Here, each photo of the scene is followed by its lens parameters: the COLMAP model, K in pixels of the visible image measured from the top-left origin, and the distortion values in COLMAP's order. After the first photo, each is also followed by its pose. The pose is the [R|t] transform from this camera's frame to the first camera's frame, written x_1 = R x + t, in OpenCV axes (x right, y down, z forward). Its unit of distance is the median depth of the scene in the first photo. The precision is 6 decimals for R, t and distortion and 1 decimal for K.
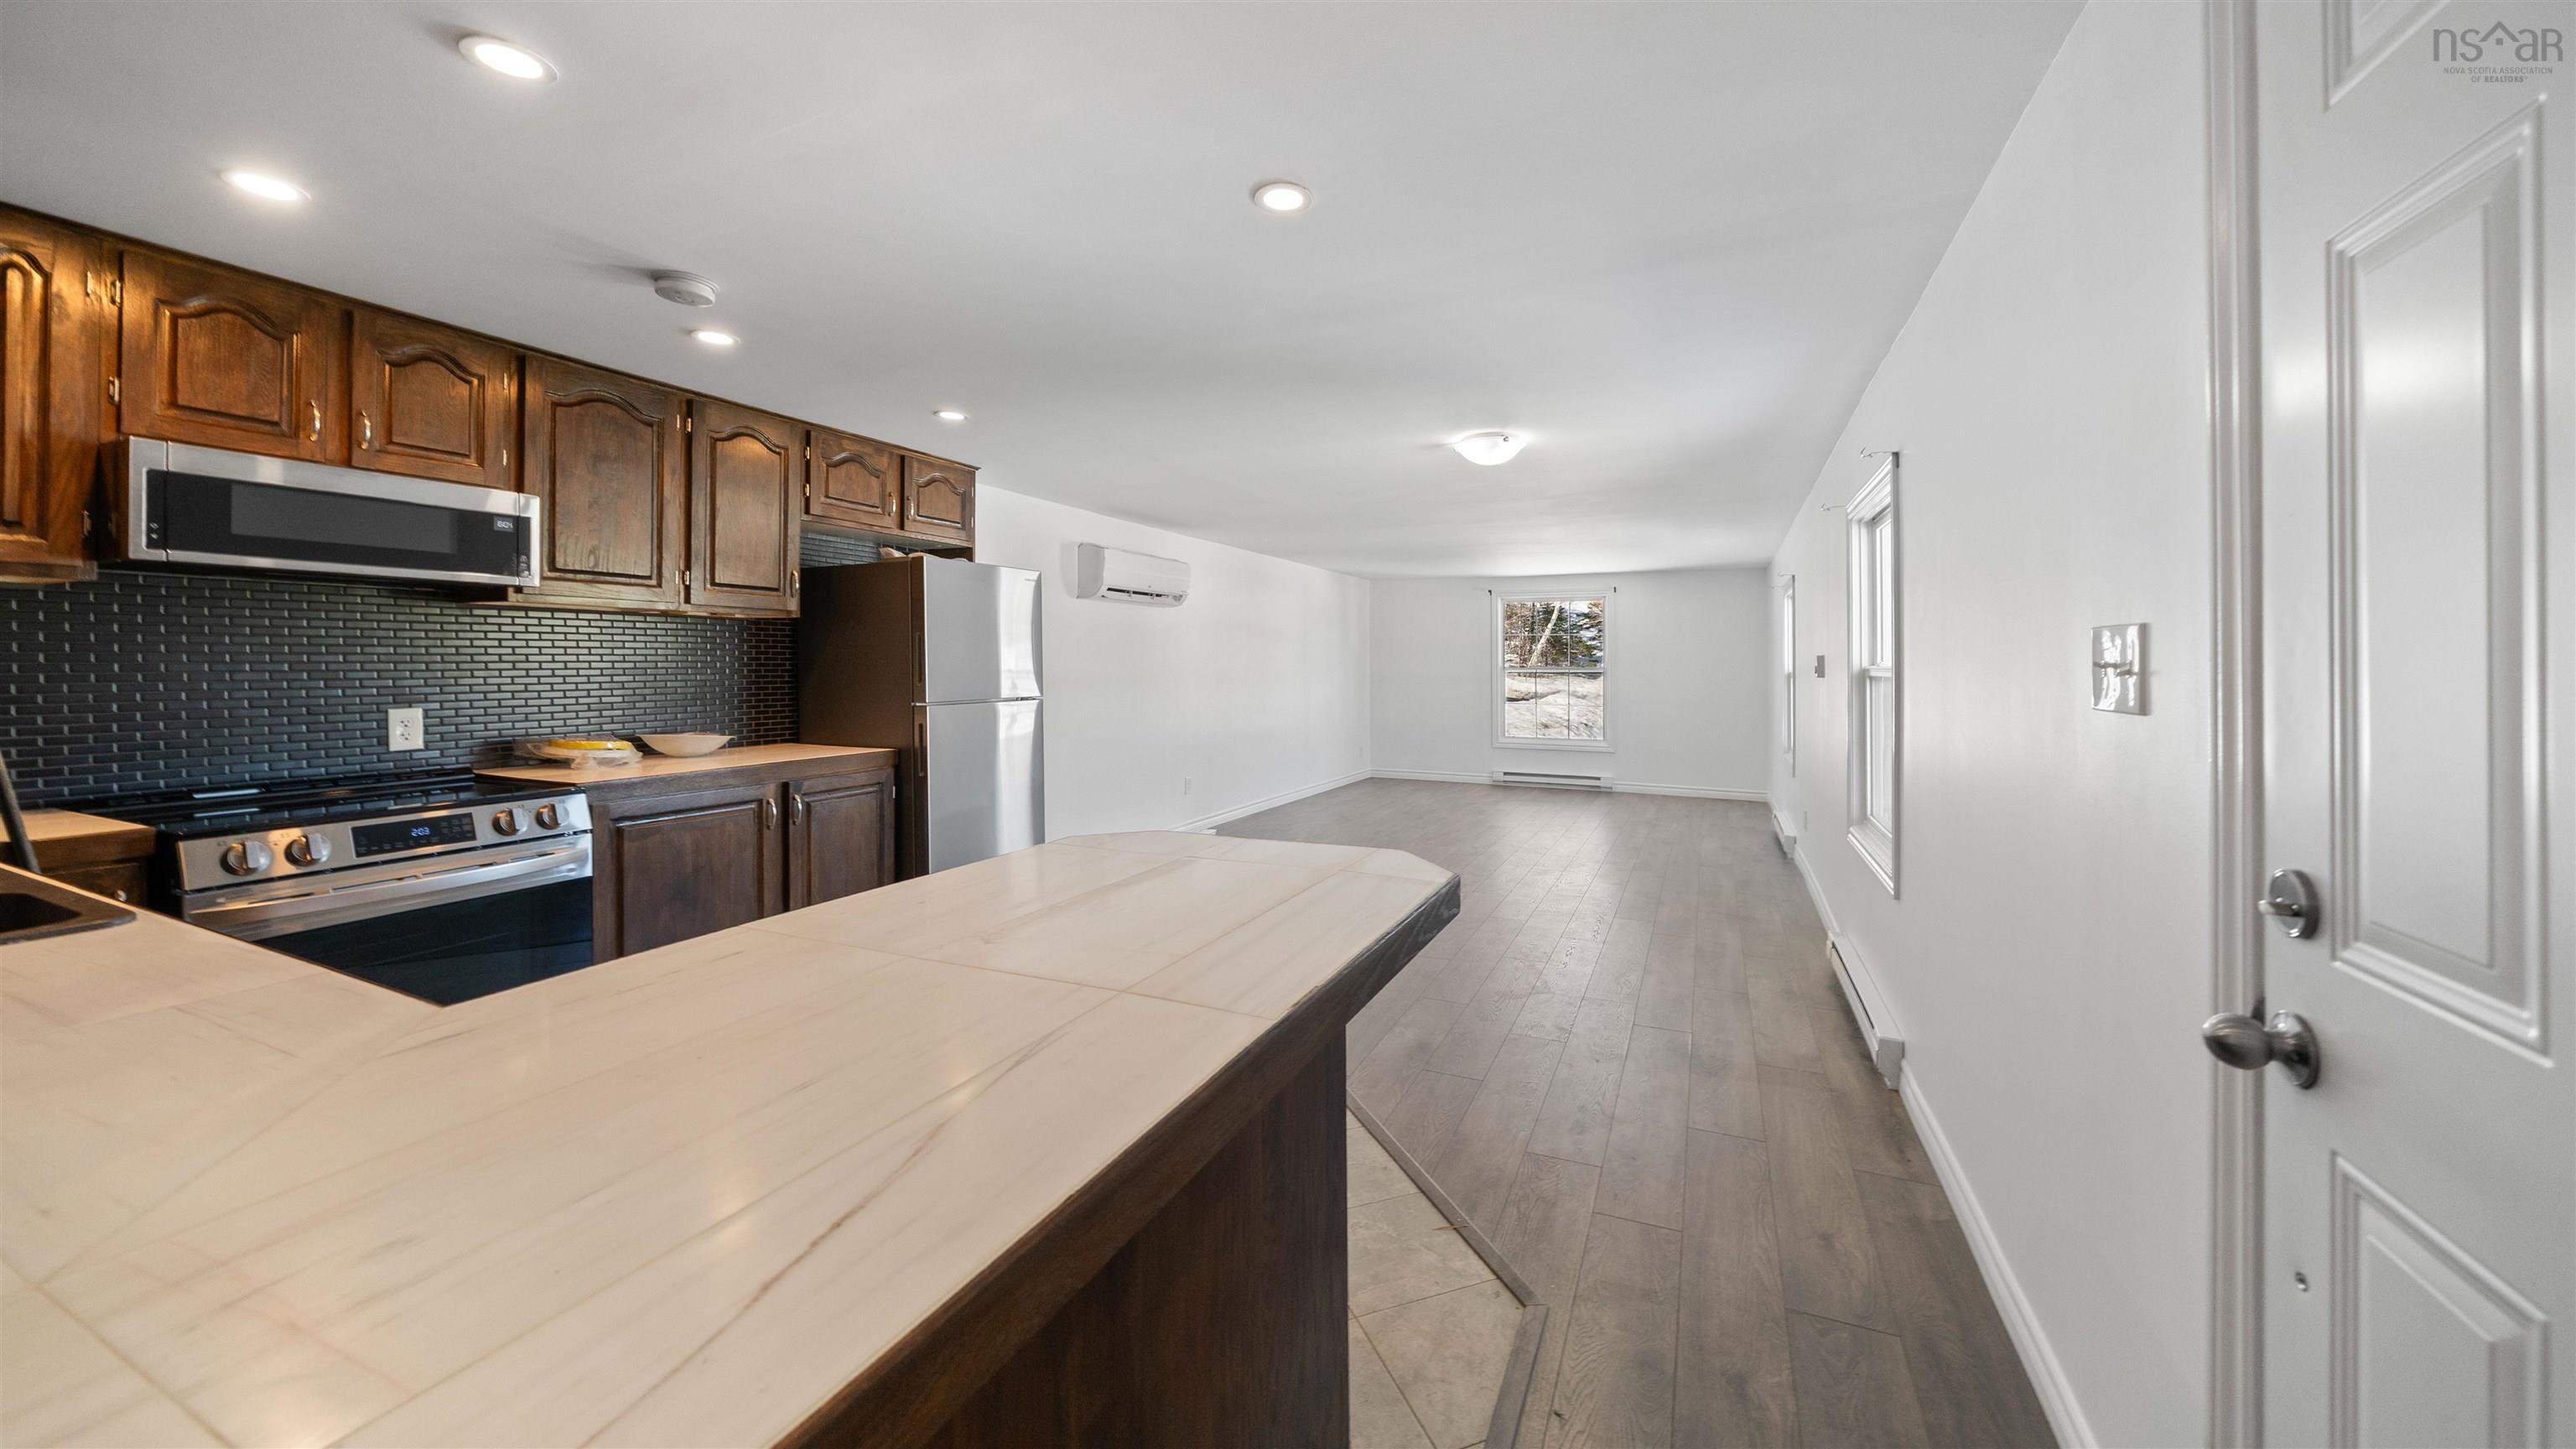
lens RADIAL K [[912.7, 0, 1294.6], [0, 912.7, 666.9], [0, 0, 1]] dist [-0.006063, -0.000042]
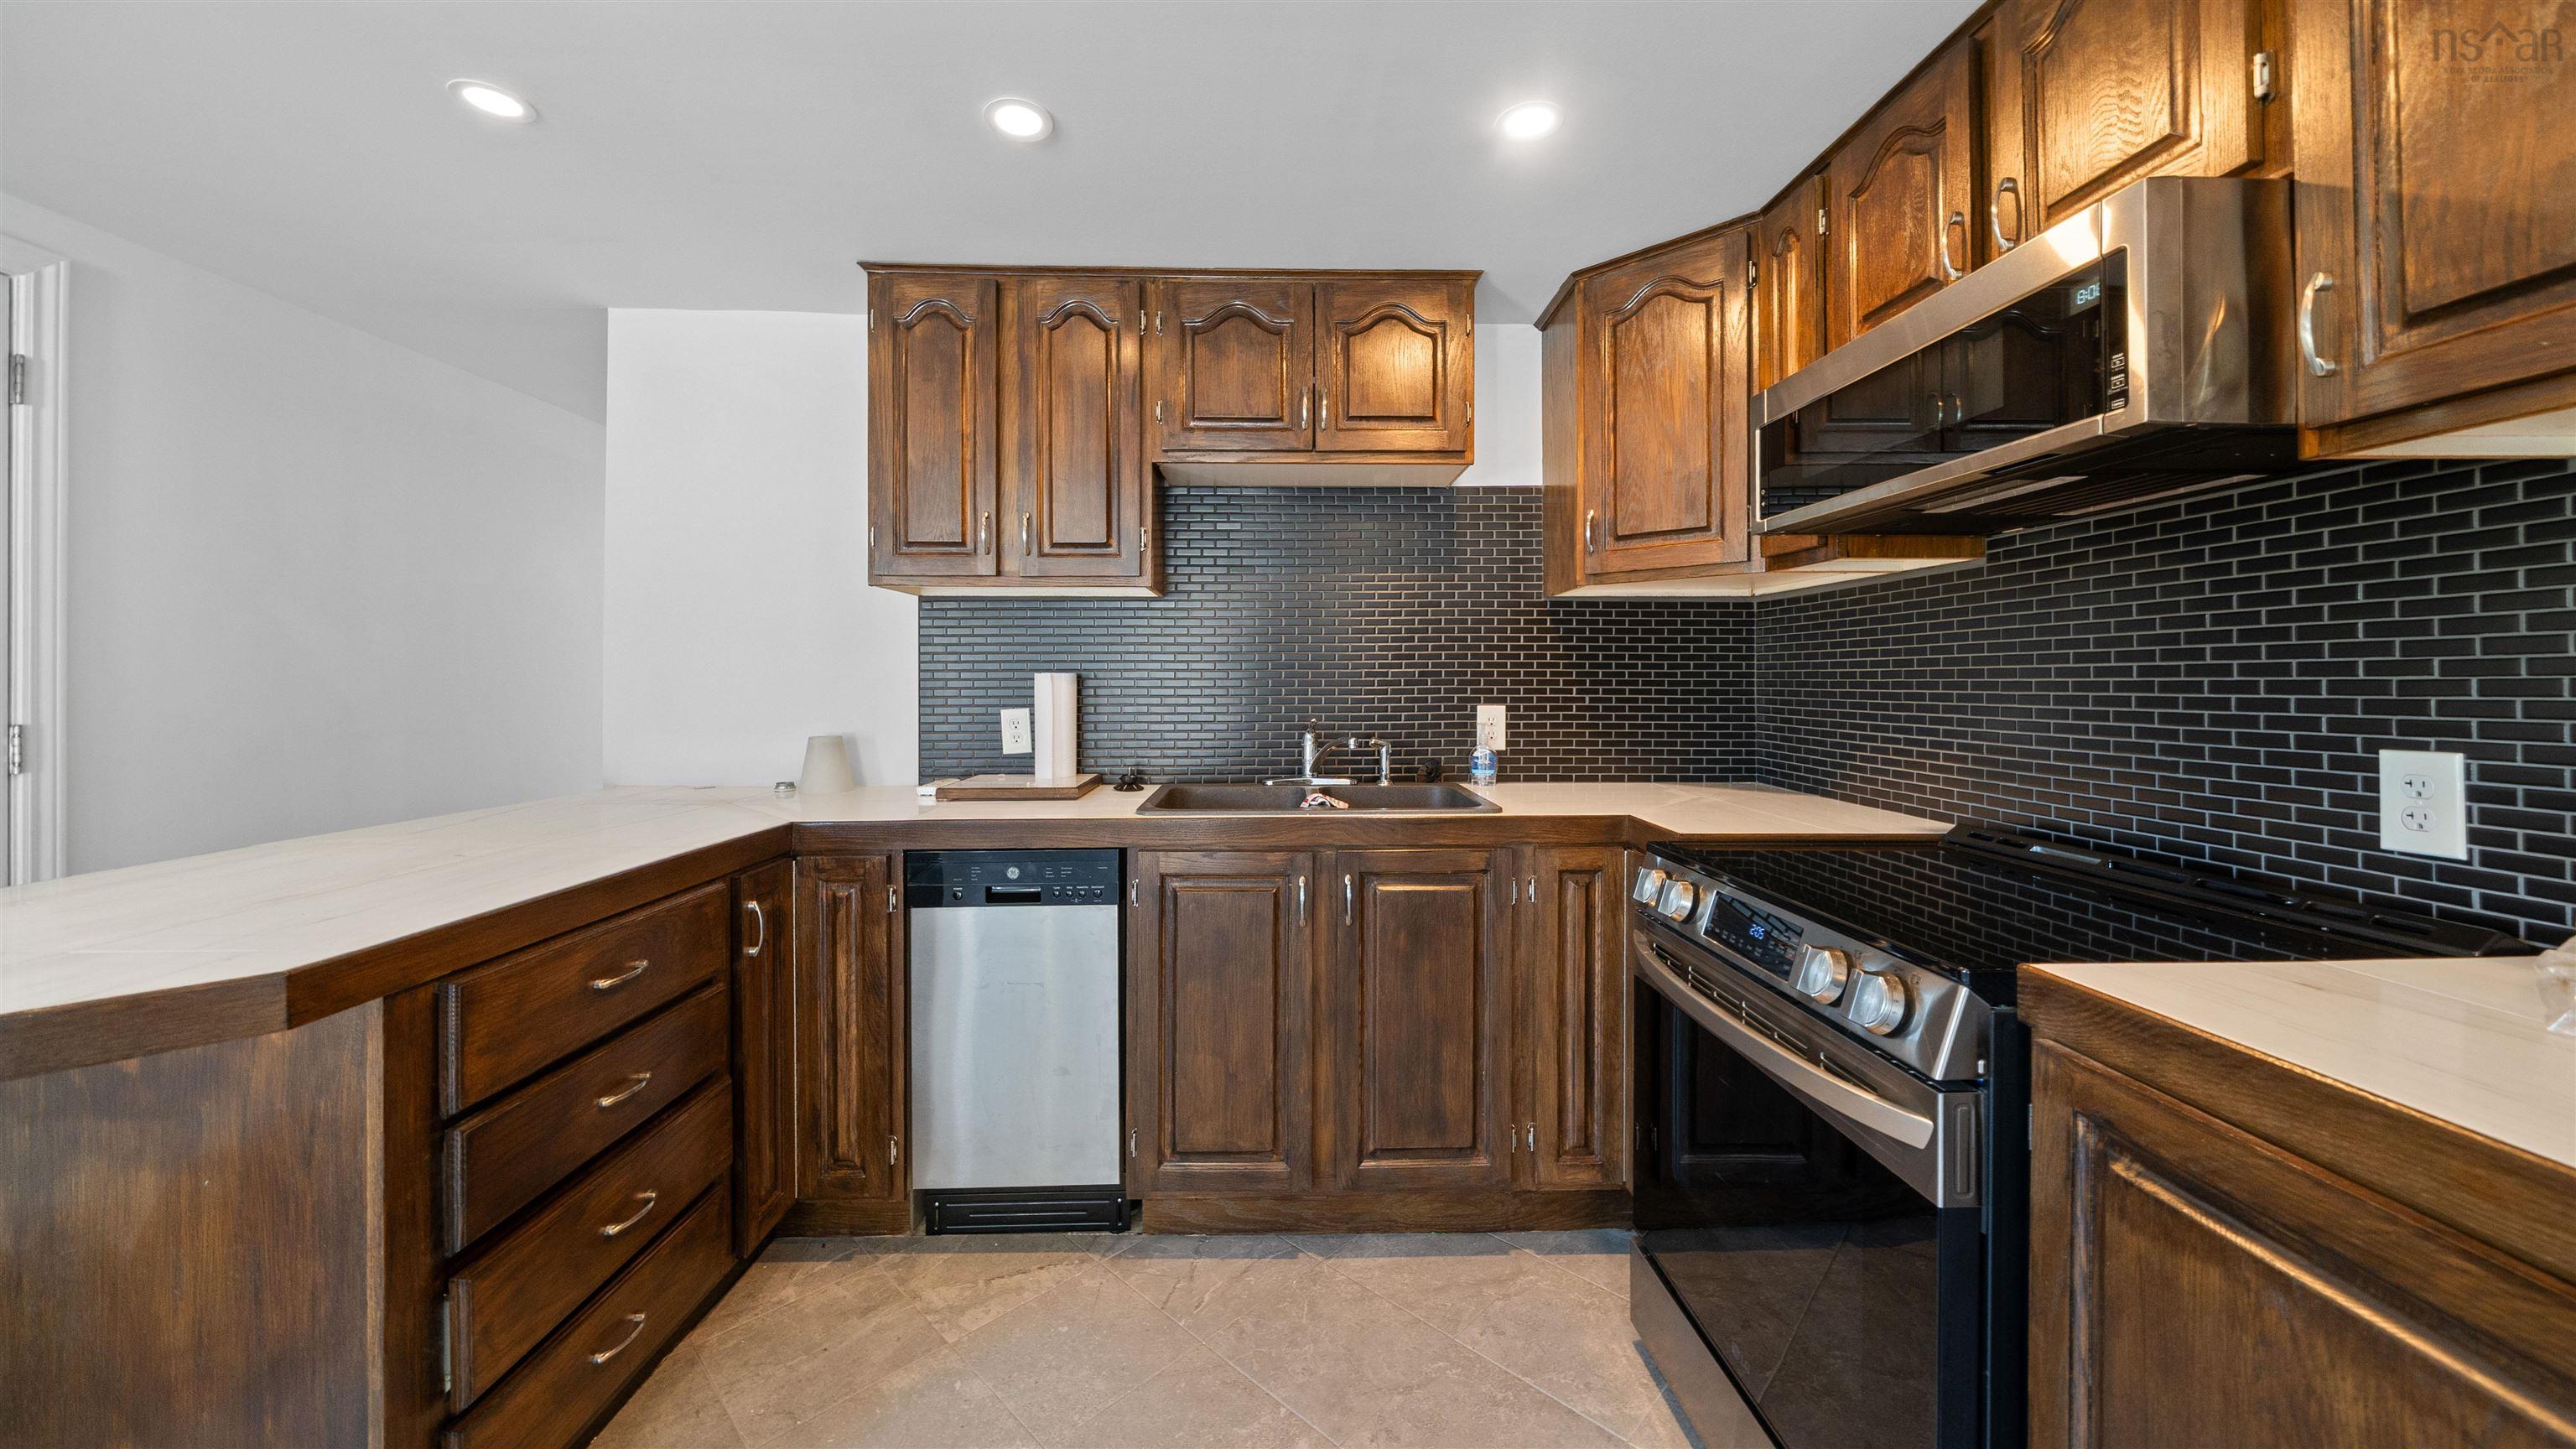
lens RADIAL K [[898.5, 0, 1295.4], [0, 898.5, 674.6], [0, 0, 1]] dist [-0.000662, -0.000136]
pose [[-0.896736, -0.001712, -0.442562, -0.307969], [-0.000444, 0.999995, -0.002968, 0.011646], [0.442565, -0.002465, -0.896733, 0.979008]]
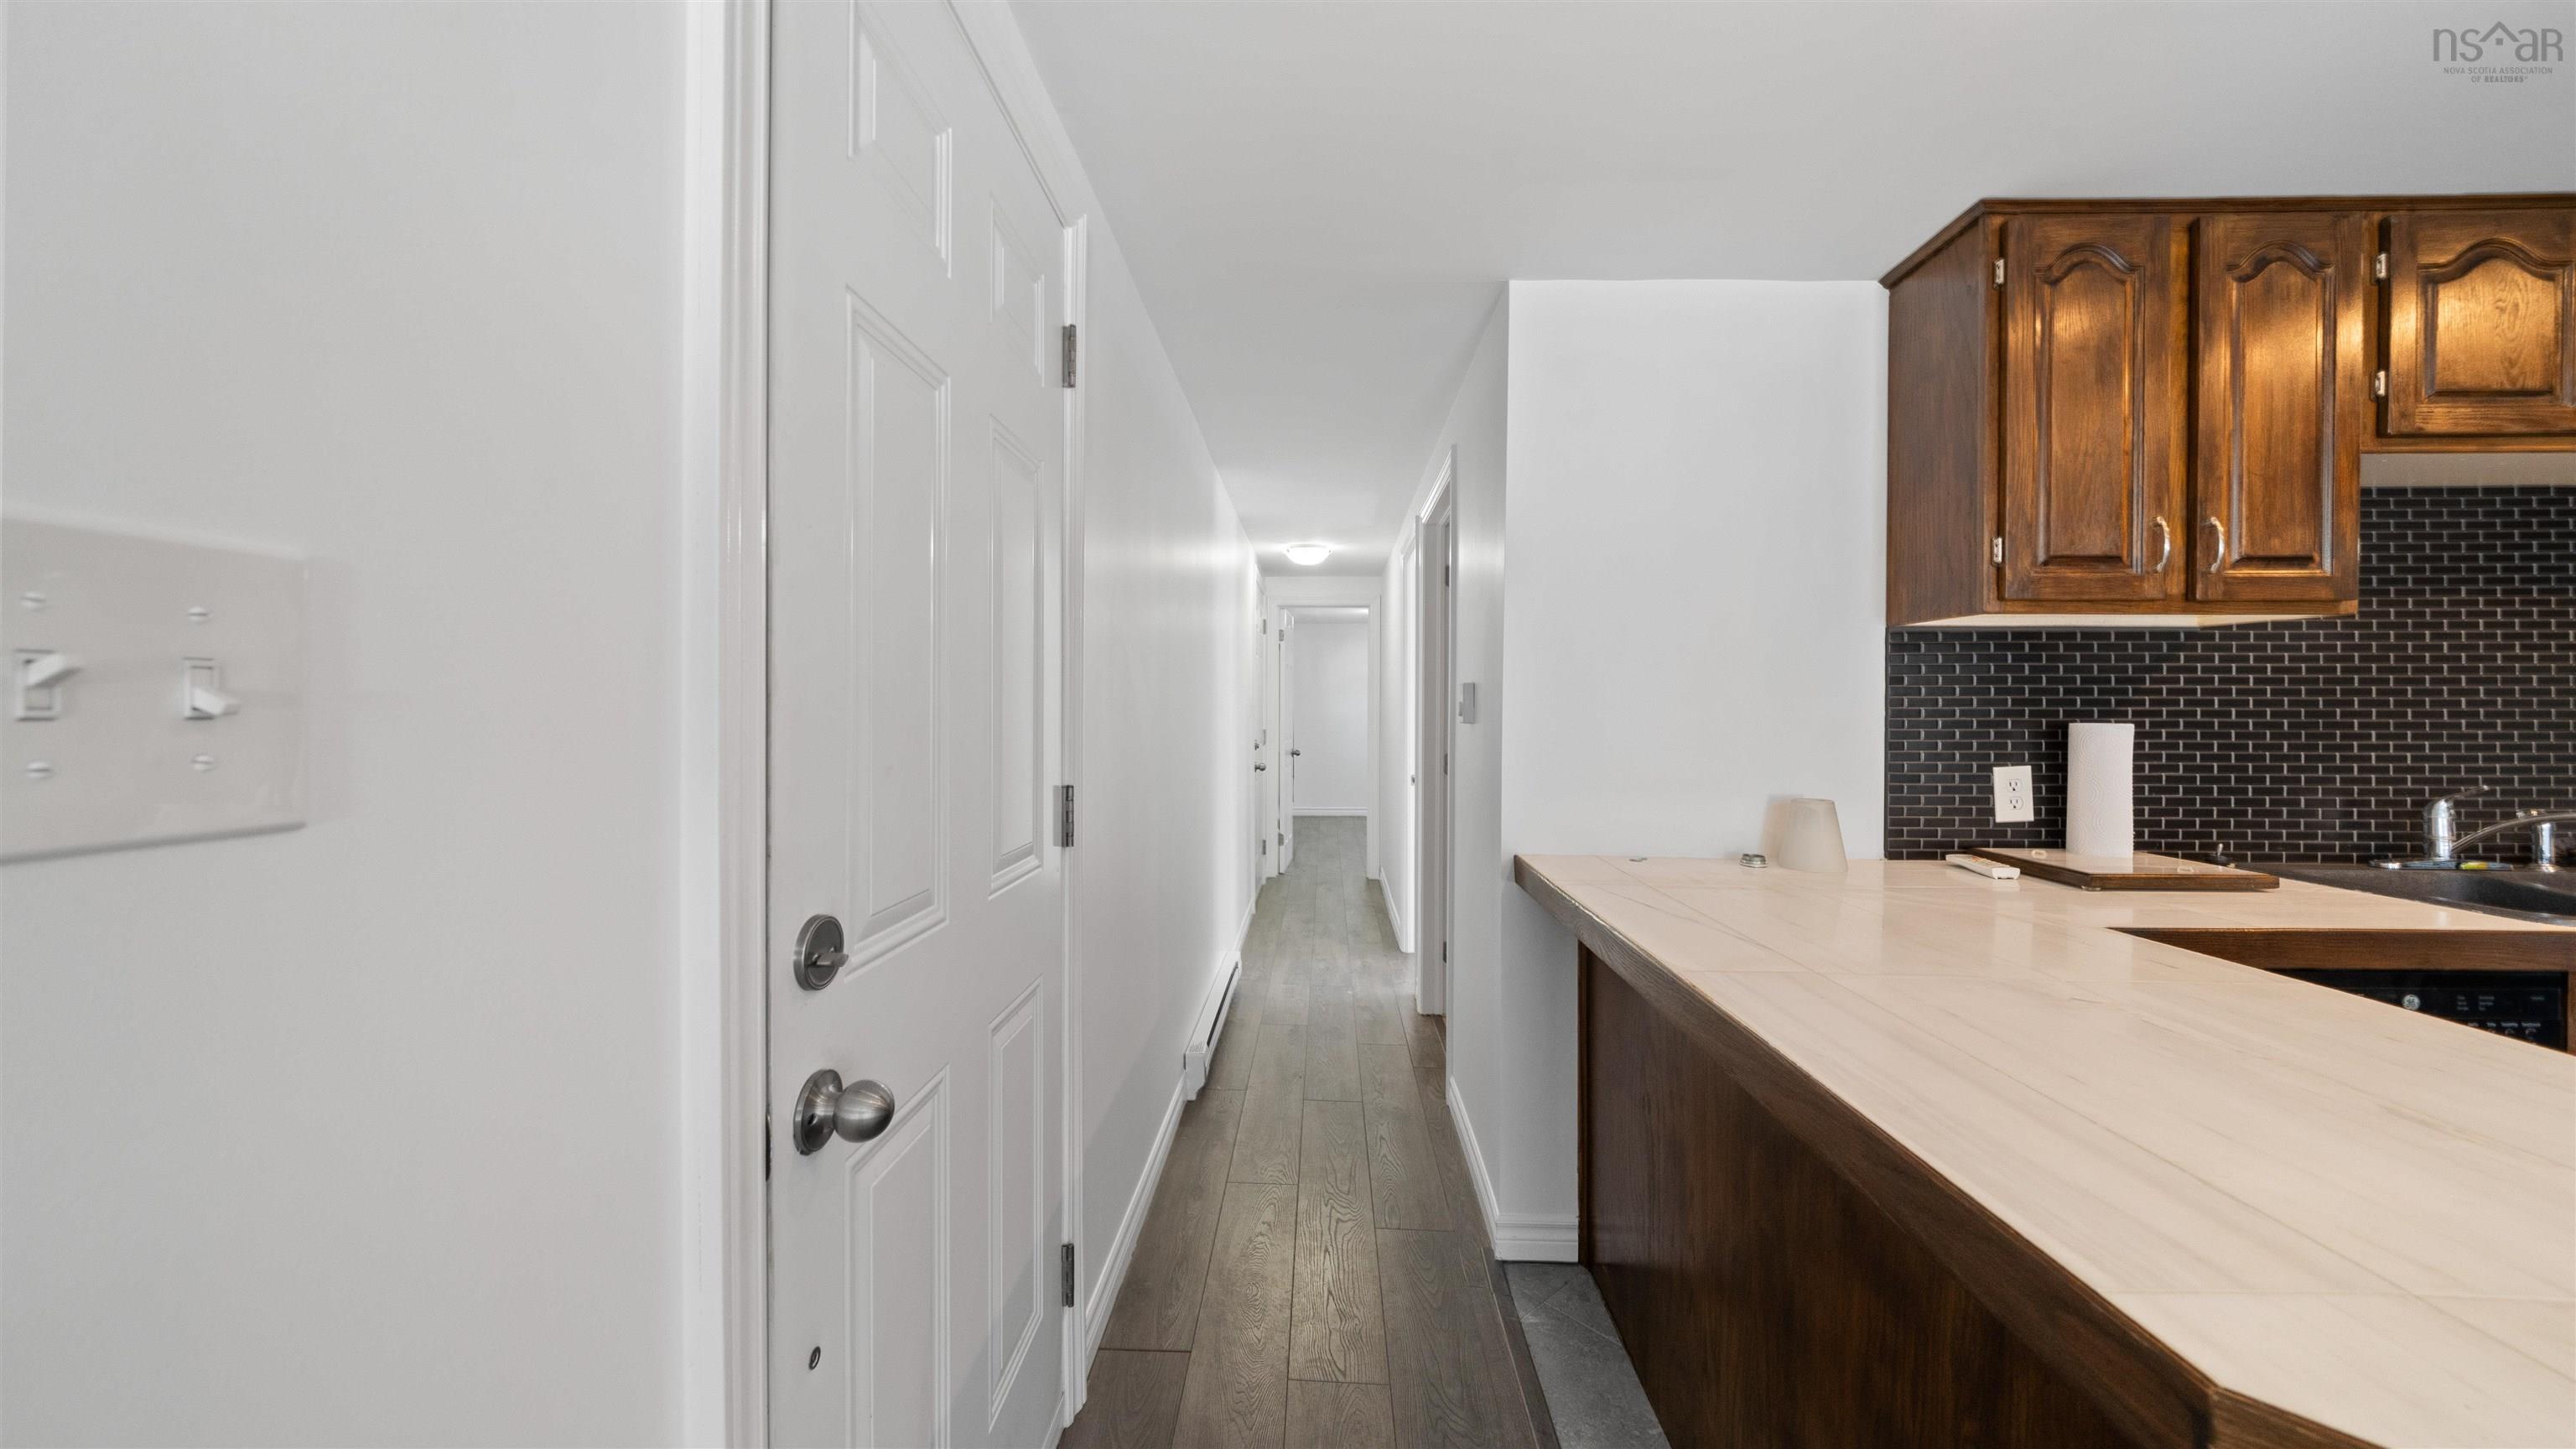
lens RADIAL K [[900.6, 0, 1292.5], [0, 900.6, 707.6], [0, 0, 1]] dist [-0.001309, -0.000061]
pose [[-0.924690, -0.006592, -0.380665, 0.275353], [-0.007313, 0.999973, 0.000449, 0.001502], [0.380652, 0.003199, -0.924713, 0.553353]]
